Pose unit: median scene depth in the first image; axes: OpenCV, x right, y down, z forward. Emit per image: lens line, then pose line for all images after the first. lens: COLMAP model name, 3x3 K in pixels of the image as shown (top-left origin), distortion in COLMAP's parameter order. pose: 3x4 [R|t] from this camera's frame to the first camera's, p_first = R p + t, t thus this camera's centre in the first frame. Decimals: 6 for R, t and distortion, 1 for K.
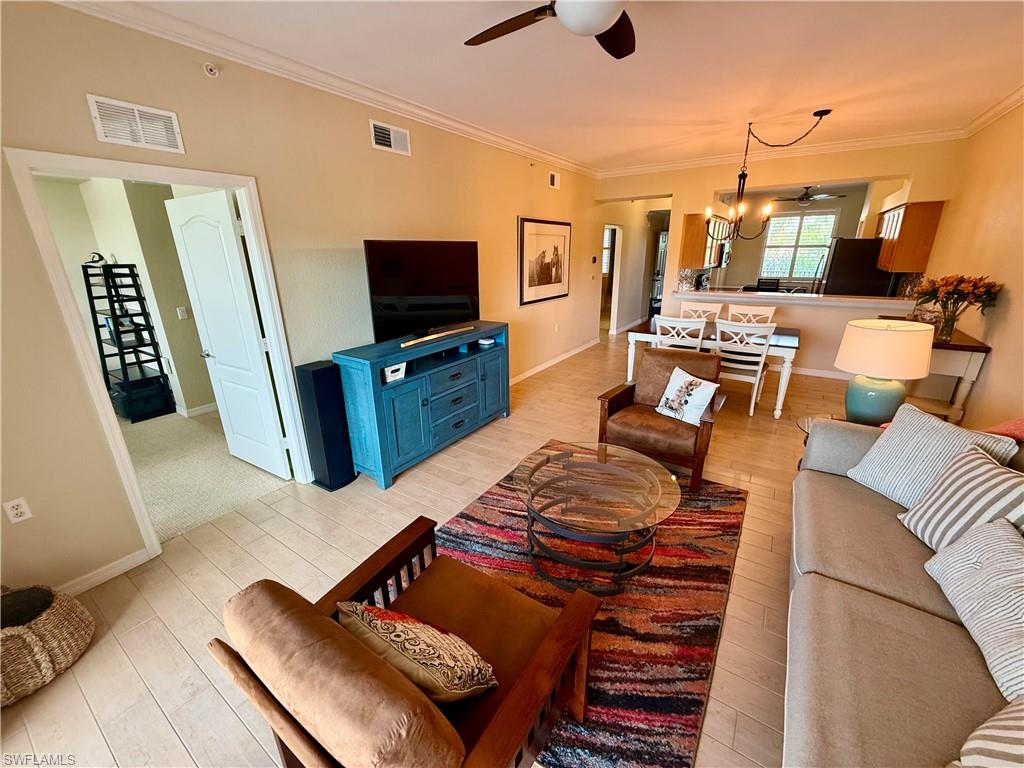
lens RADIAL K [[408.1, 0, 511.0], [0, 408.1, 384.4], [0, 0, 1]] dist [0.000020, 0.000359]
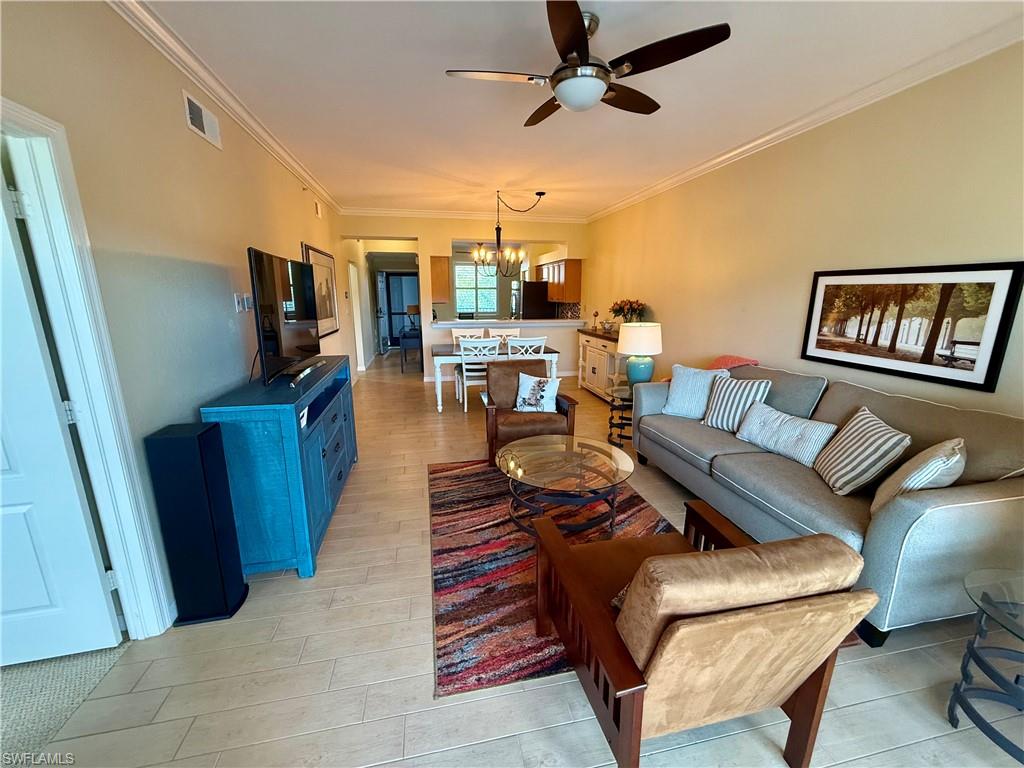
lens RADIAL K [[408.1, 0, 511.0], [0, 408.1, 384.4], [0, 0, 1]] dist [0.000020, 0.000359]
pose [[0.698292, -0.142744, 0.701436, -0.393585], [0.213948, 0.976741, -0.014220, 0.002354], [-0.683092, 0.160001, 0.712590, 0.122136]]
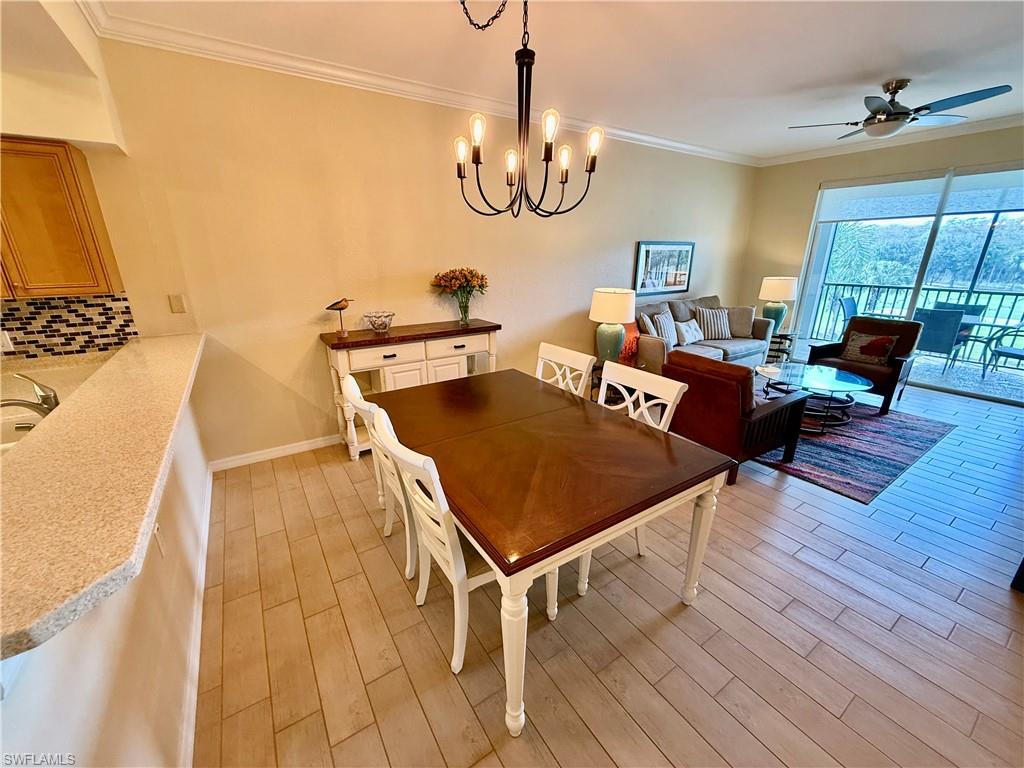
lens RADIAL K [[408.1, 0, 511.0], [0, 408.1, 384.4], [0, 0, 1]] dist [0.000020, 0.000359]
pose [[-0.921470, -0.104123, 0.374234, 0.394427], [0.136830, 0.814653, 0.563576, -0.478578], [-0.363553, 0.570525, -0.736431, 1.510276]]
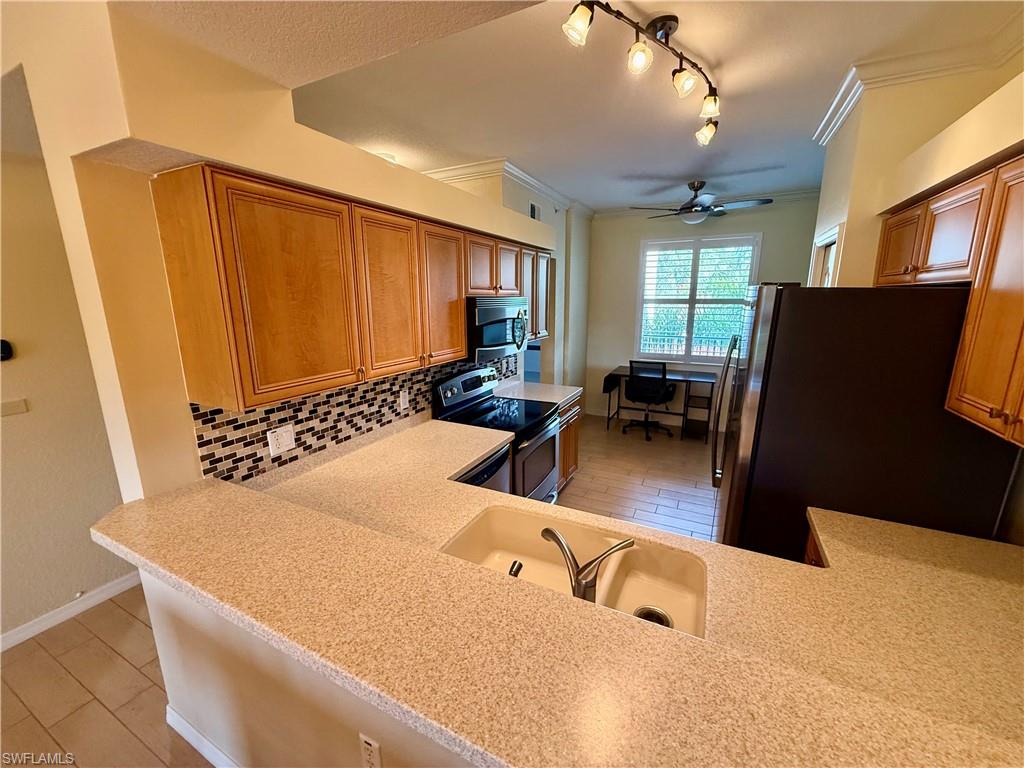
lens RADIAL K [[408.1, 0, 511.0], [0, 408.1, 384.4], [0, 0, 1]] dist [0.000020, 0.000359]
pose [[0.991853, -0.015535, 0.126439, 0.877363], [0.028998, 0.994012, -0.105351, -0.400904], [-0.124045, 0.108159, 0.986364, 1.137517]]
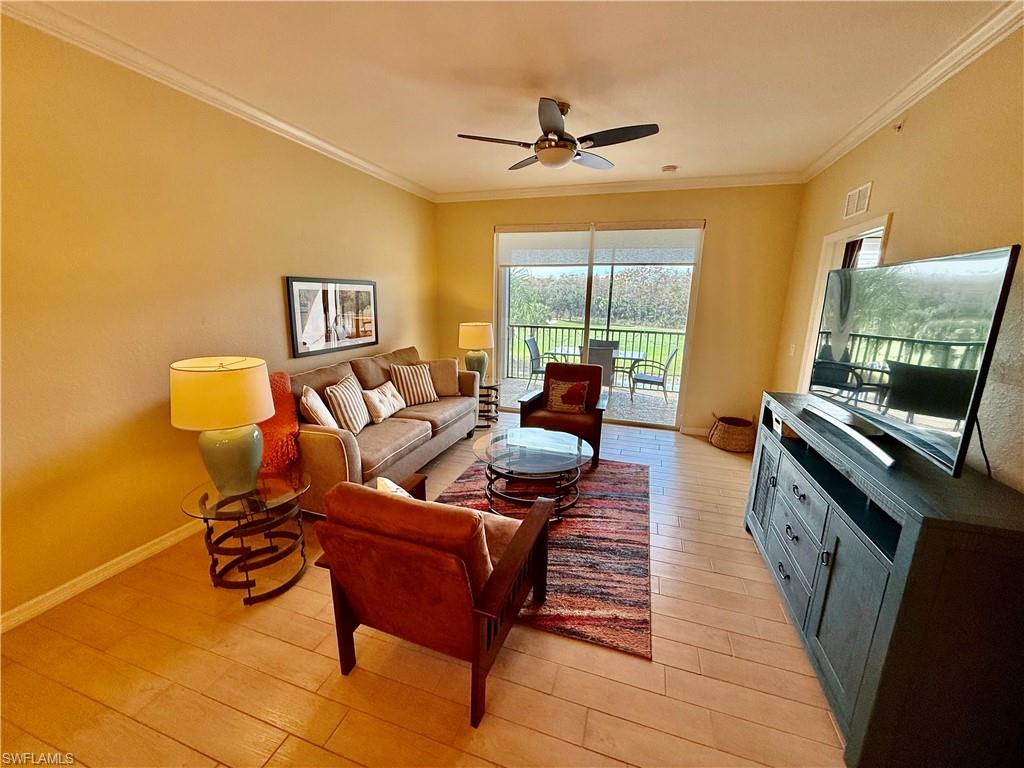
lens RADIAL K [[408.1, 0, 511.0], [0, 408.1, 384.4], [0, 0, 1]] dist [0.000020, 0.000359]
pose [[-0.963383, 0.053376, -0.262763, 0.342634], [-0.089312, 0.860141, 0.502176, -0.346035], [0.252817, 0.507255, -0.823878, 1.107167]]
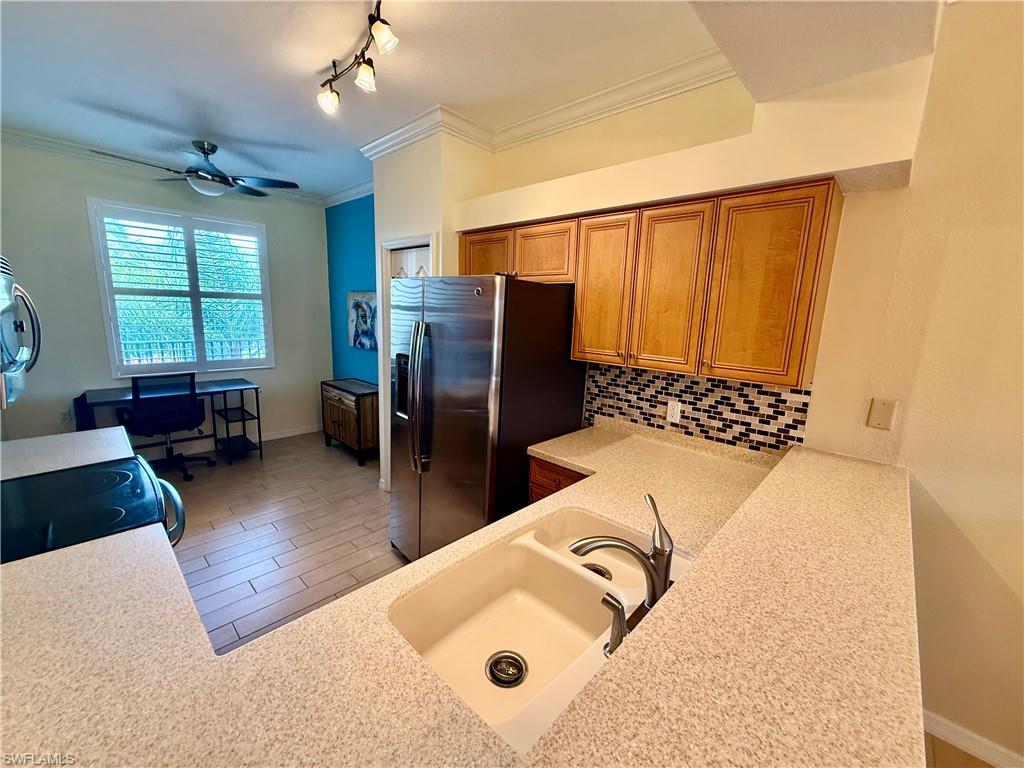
lens RADIAL K [[408.1, 0, 511.0], [0, 408.1, 384.4], [0, 0, 1]] dist [0.000020, 0.000359]
pose [[0.163809, -0.157162, 0.973893, 0.709208], [0.273073, 0.955875, 0.108323, -0.456521], [-0.947944, 0.248200, 0.199498, 1.402463]]
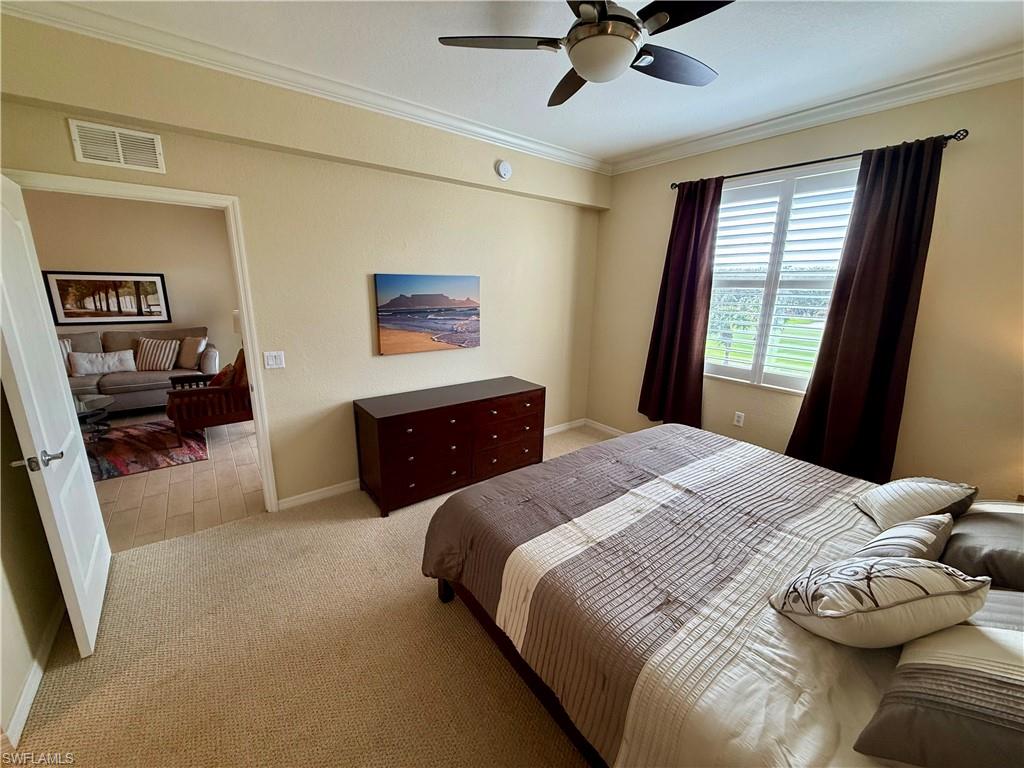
lens RADIAL K [[408.1, 0, 511.0], [0, 408.1, 384.4], [0, 0, 1]] dist [0.000020, 0.000359]
pose [[-0.947032, -0.079660, 0.311103, -1.145843], [0.096568, 0.853270, 0.512450, -0.284481], [-0.306276, 0.515349, -0.800381, 0.941907]]
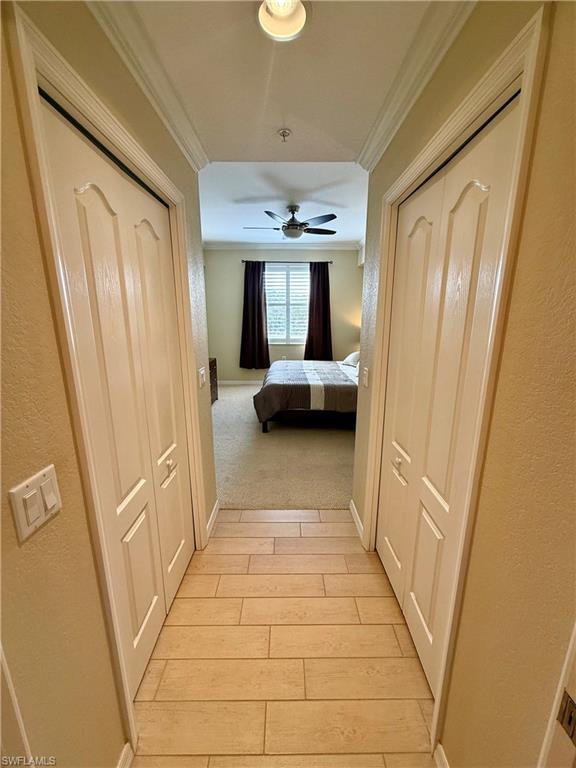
lens RADIAL K [[306.1, 0, 287.8], [0, 306.1, 381.8], [0, 0, 1]] dist [0.000020, 0.000359]
pose [[-0.824107, 0.140410, -0.548755, -0.465363], [-0.163680, 0.868429, 0.468017, -0.385195], [0.542269, 0.475516, -0.692696, 1.319300]]
